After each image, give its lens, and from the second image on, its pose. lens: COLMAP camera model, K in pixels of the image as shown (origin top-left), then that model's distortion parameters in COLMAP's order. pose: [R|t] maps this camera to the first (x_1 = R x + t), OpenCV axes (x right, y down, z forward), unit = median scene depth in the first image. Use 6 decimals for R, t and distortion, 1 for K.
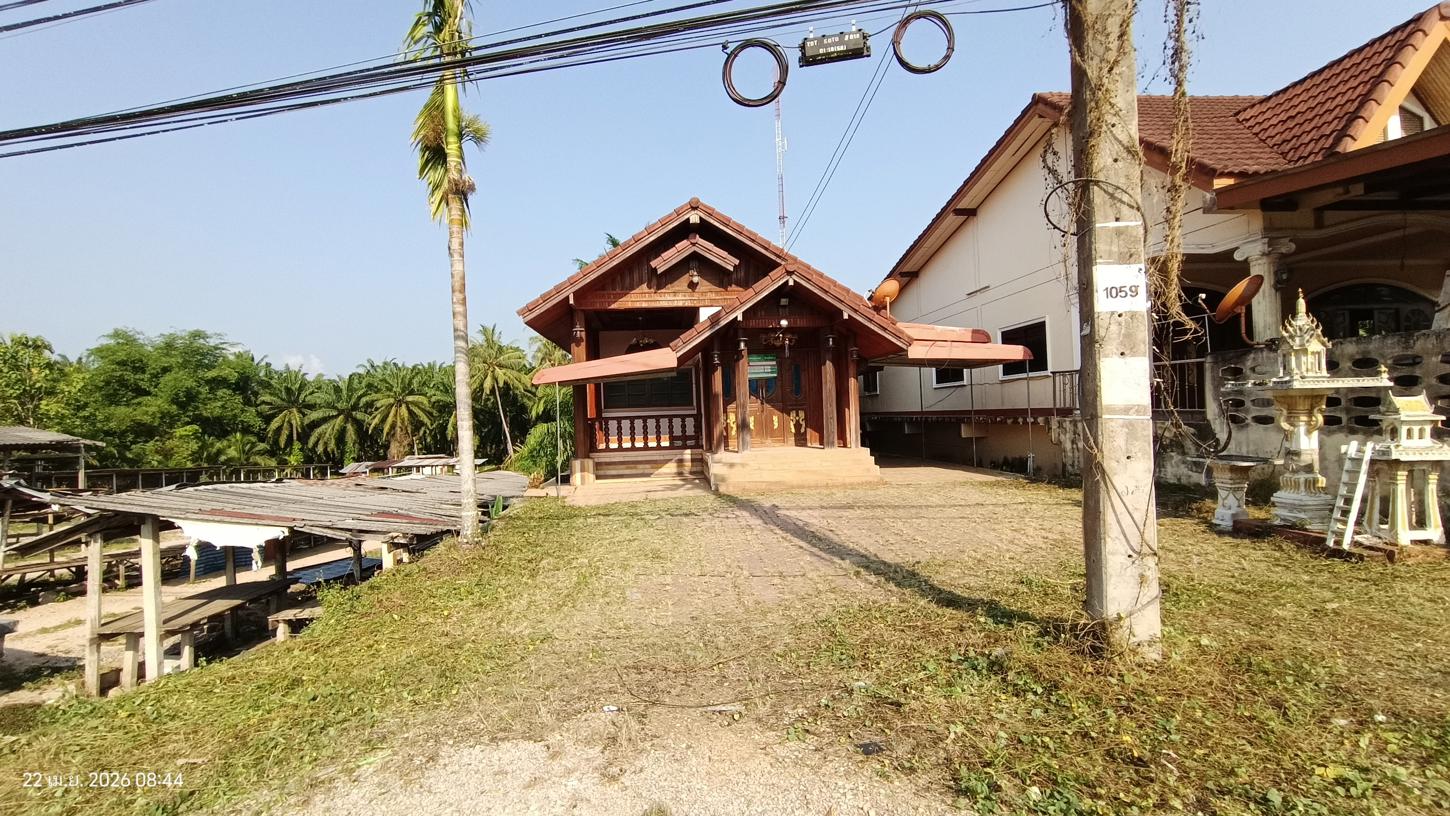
lens RADIAL K [[662.0, 0, 717.2], [0, 662.0, 406.6], [0, 0, 1]] dist [-0.033428, 0.021225]
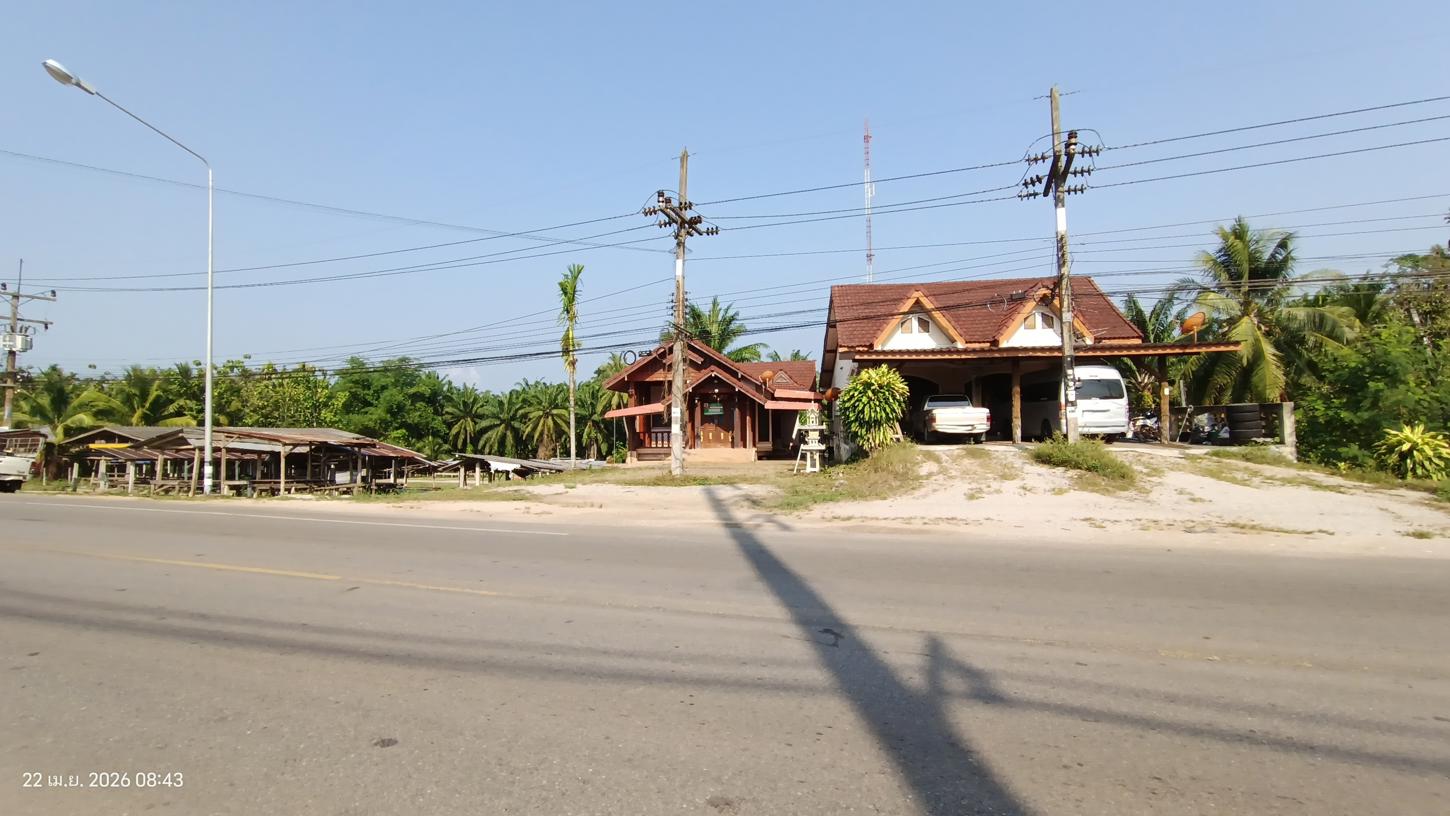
lens RADIAL K [[669.2, 0, 710.7], [0, 669.2, 380.0], [0, 0, 1]] dist [-0.002538, -0.000168]
pose [[0.978421, 0.006703, -0.206514, 0.097289], [-0.018936, 0.998176, -0.057318, -0.006123], [0.205754, 0.059992, 0.976763, -0.212072]]
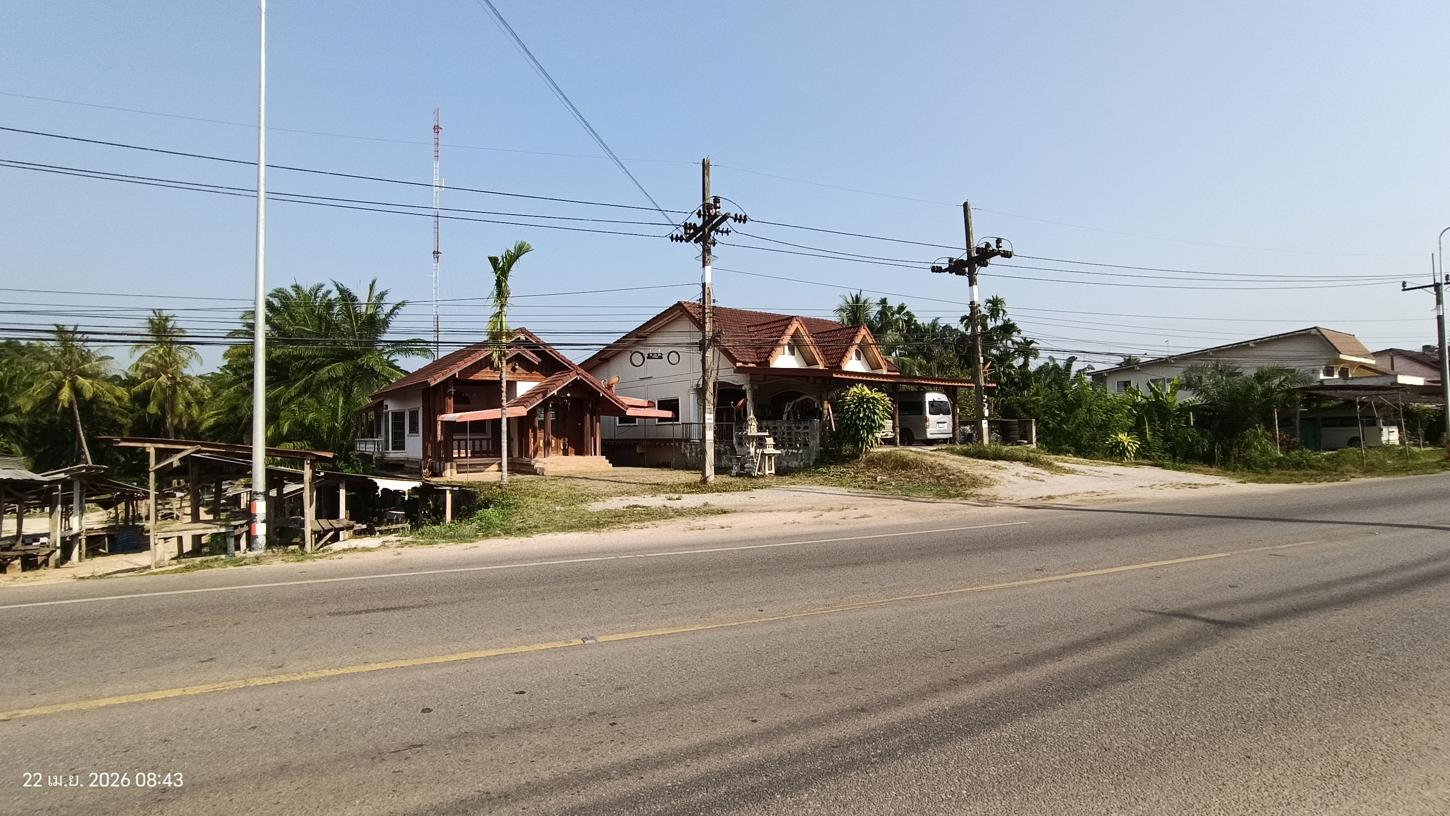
lens RADIAL K [[662.0, 0, 717.2], [0, 662.0, 406.6], [0, 0, 1]] dist [-0.033428, 0.021225]
pose [[0.841351, 0.044253, 0.538674, -0.111219], [-0.022848, 0.998664, -0.046356, -0.000931], [-0.540005, 0.026694, 0.841238, -0.177362]]
